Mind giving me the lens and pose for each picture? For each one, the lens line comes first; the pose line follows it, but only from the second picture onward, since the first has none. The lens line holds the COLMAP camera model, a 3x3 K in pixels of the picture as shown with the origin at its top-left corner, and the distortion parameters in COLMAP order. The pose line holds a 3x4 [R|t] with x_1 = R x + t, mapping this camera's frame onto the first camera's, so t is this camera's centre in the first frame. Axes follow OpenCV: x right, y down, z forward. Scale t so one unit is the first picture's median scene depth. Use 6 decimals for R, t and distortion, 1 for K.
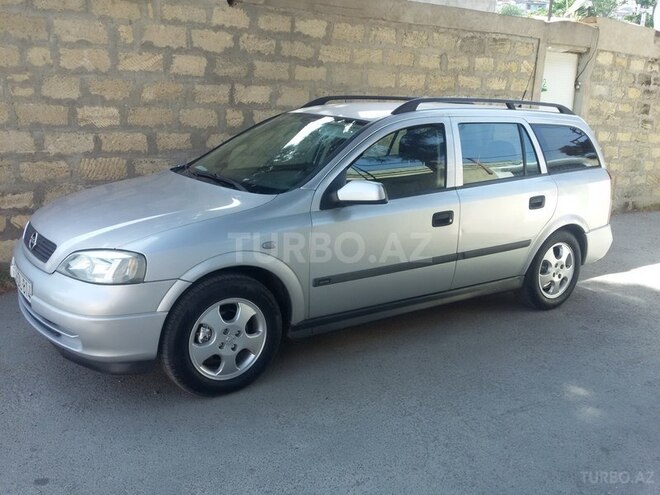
lens RADIAL K [[612.8, 0, 315.5], [0, 612.8, 247.0], [0, 0, 1]] dist [0.082304, -0.180465]
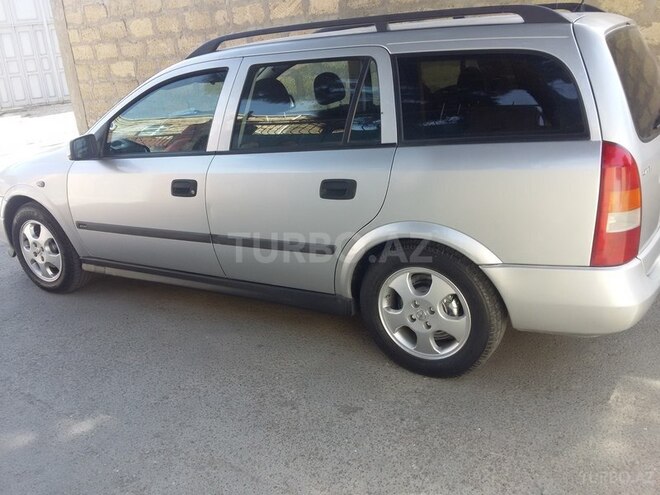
lens RADIAL K [[612.8, 0, 315.5], [0, 612.8, 247.0], [0, 0, 1]] dist [0.082304, -0.180465]
pose [[0.395185, 0.226253, -0.890302, 0.852028], [-0.113310, 0.973798, 0.197176, -0.125350], [0.911586, 0.022959, 0.410467, 0.677002]]
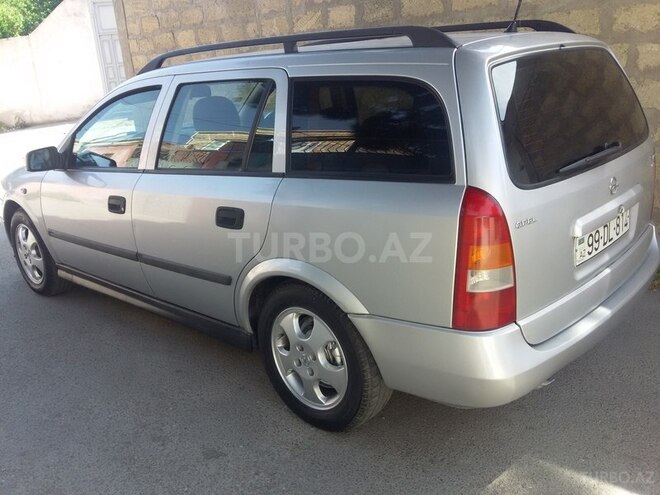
lens RADIAL K [[612.8, 0, 315.5], [0, 612.8, 247.0], [0, 0, 1]] dist [0.082304, -0.180465]
pose [[0.205345, 0.238381, -0.949214, 0.874110], [-0.143958, 0.966690, 0.211627, -0.168401], [0.968044, 0.093191, 0.232822, 0.881602]]
